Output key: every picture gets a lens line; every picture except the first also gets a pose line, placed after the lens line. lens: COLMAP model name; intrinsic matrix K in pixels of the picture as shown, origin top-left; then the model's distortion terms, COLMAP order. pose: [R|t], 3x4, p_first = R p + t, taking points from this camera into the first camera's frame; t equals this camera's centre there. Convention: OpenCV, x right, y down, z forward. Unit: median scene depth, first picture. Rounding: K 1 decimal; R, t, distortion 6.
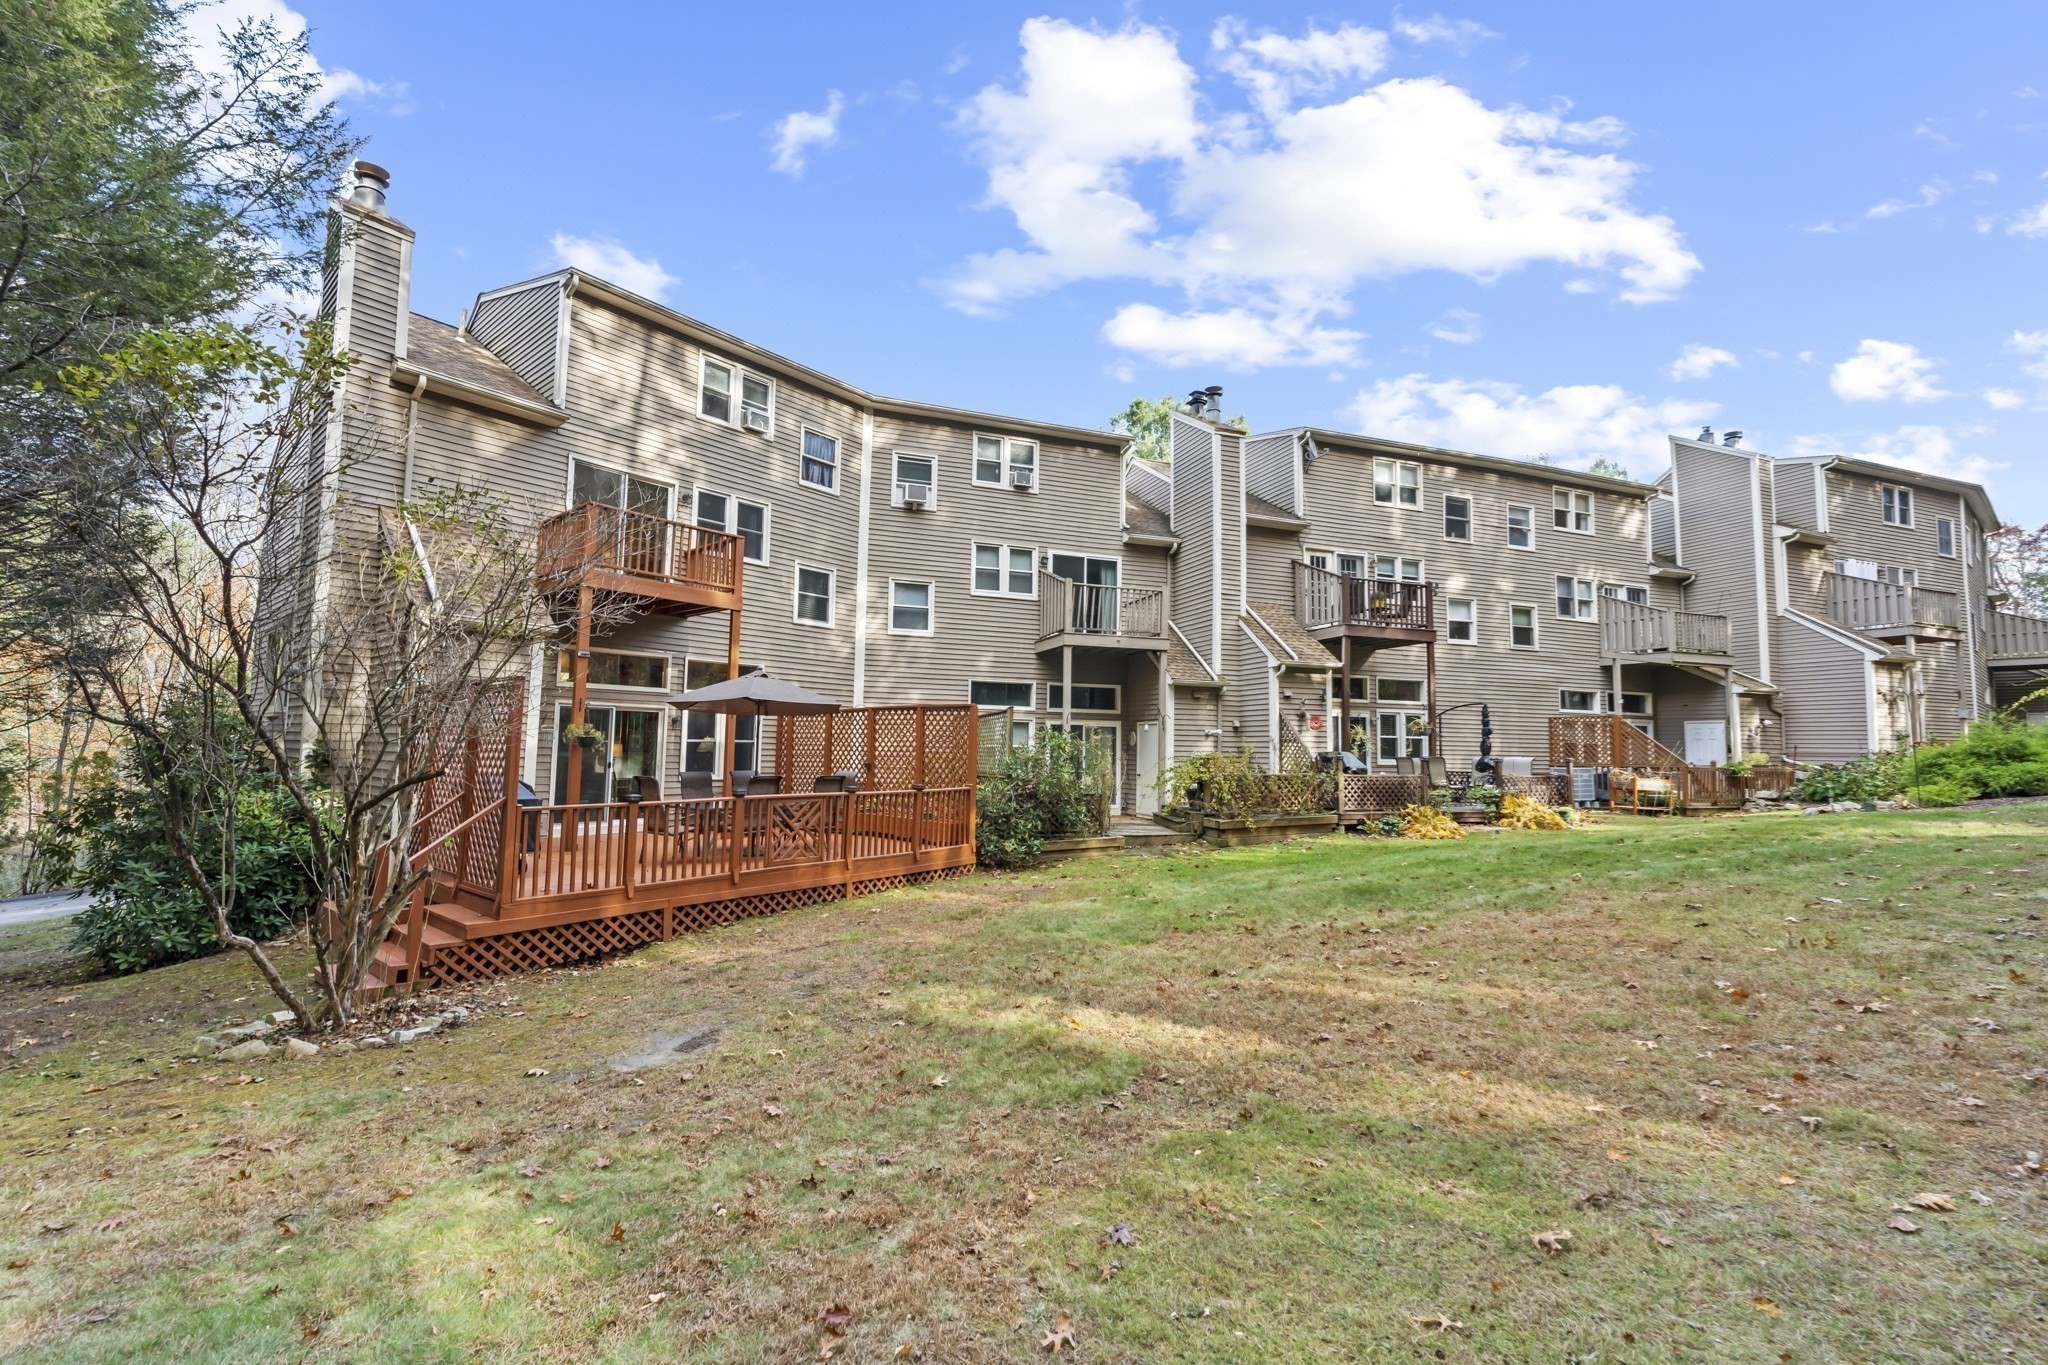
lens RADIAL K [[896.1, 0, 1024.0], [0, 896.1, 682.5], [0, 0, 1]] dist [-0.001390, -0.000227]
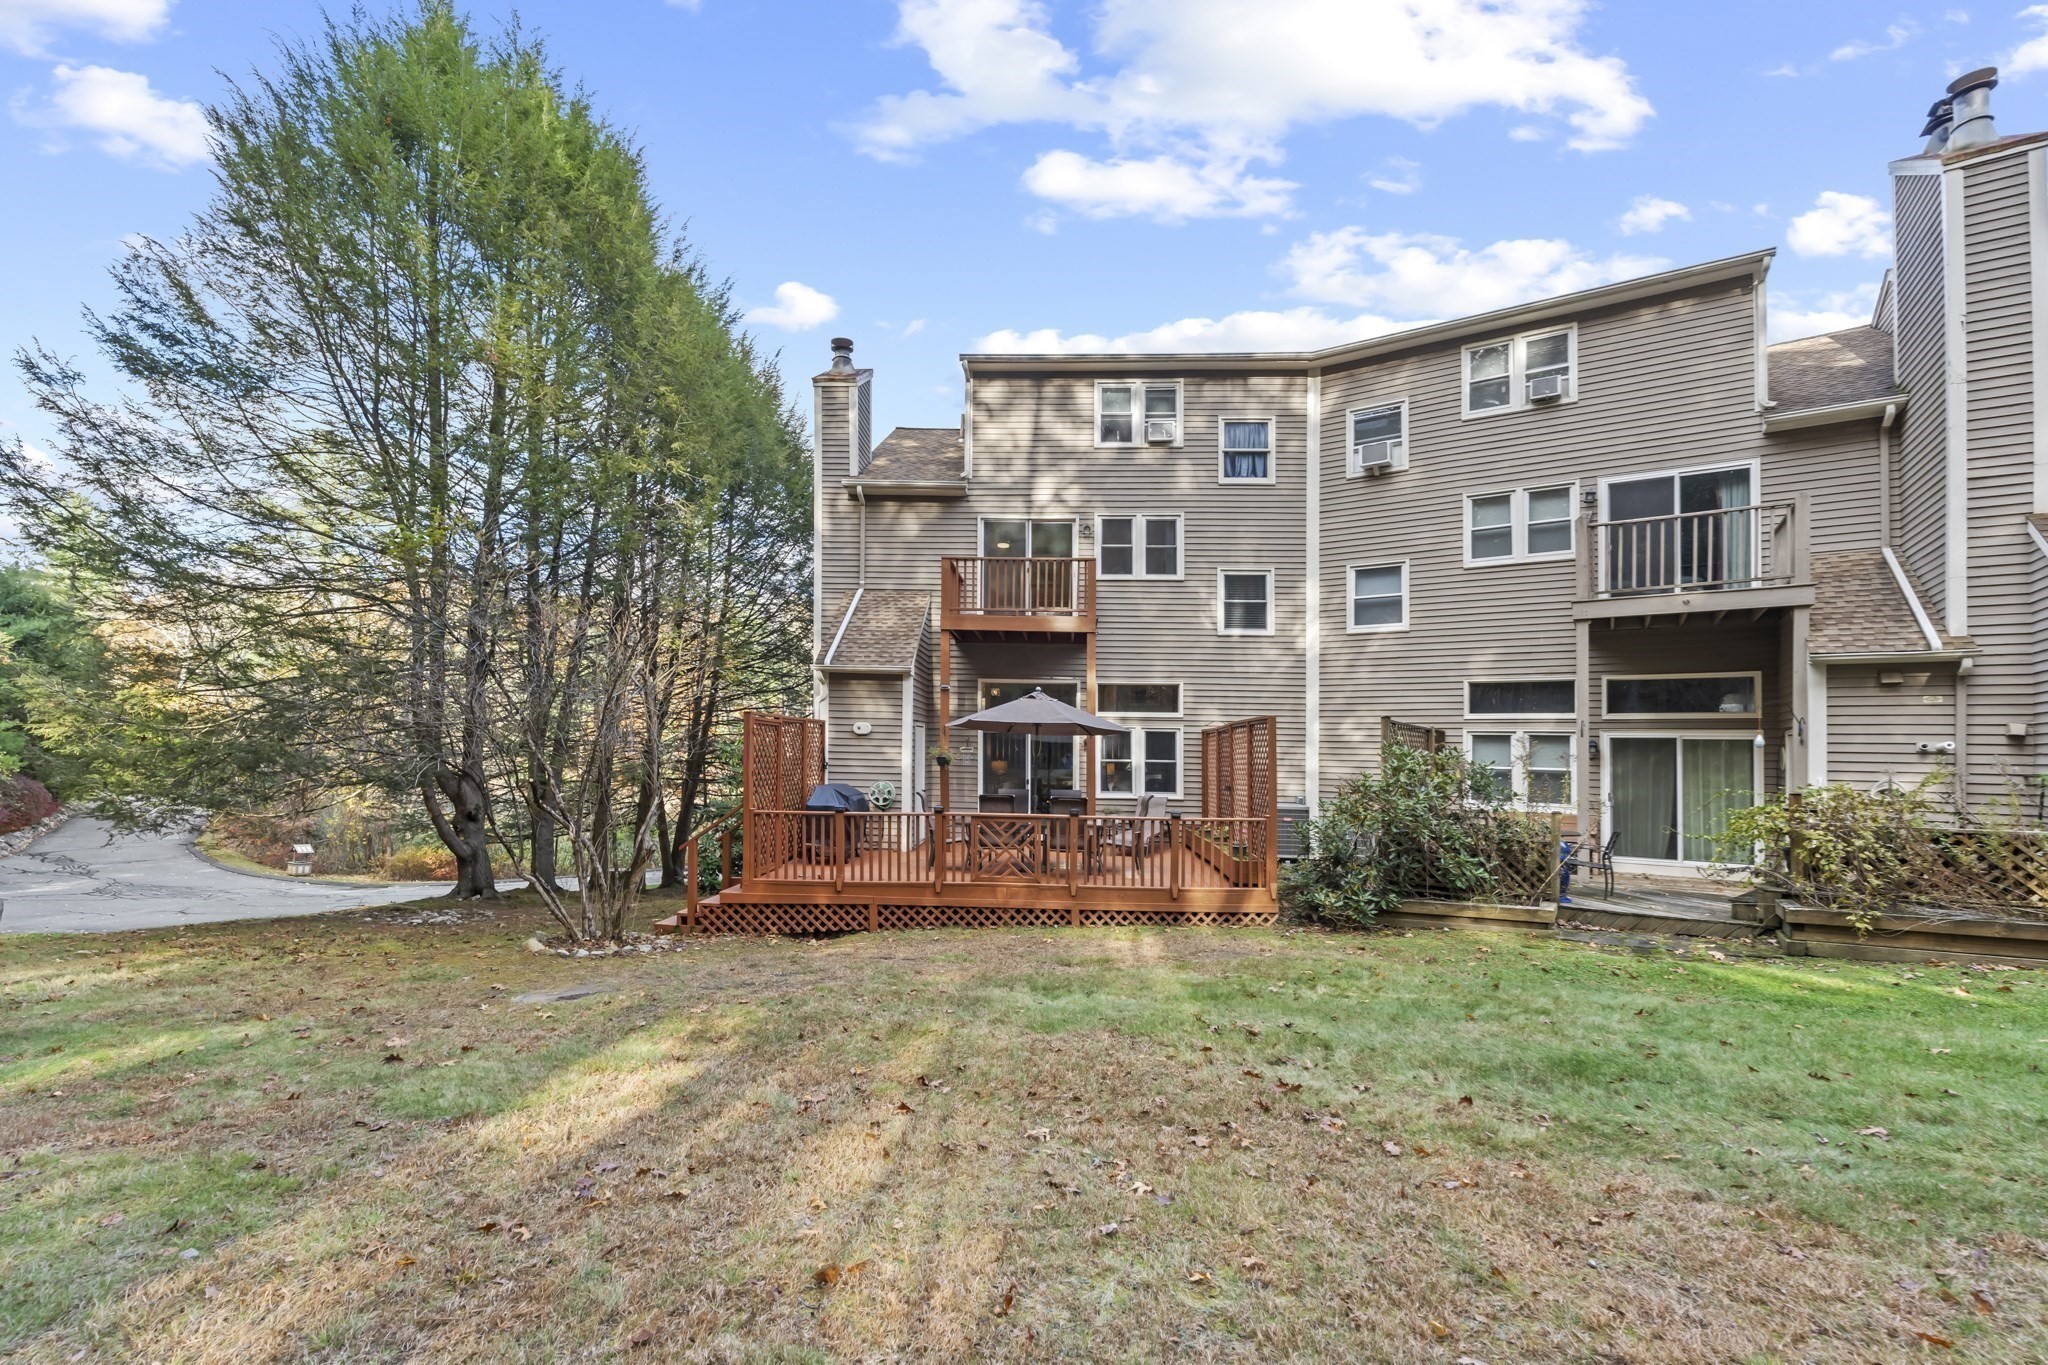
lens RADIAL K [[869.5, 0, 965.4], [0, 869.5, 746.7], [0, 0, 1]] dist [0.000293, 0.000151]
pose [[0.576320, -0.011316, -0.817146, 0.318961], [0.051248, 0.998437, 0.022317, 0.015546], [0.815616, -0.054739, 0.575999, 0.247749]]
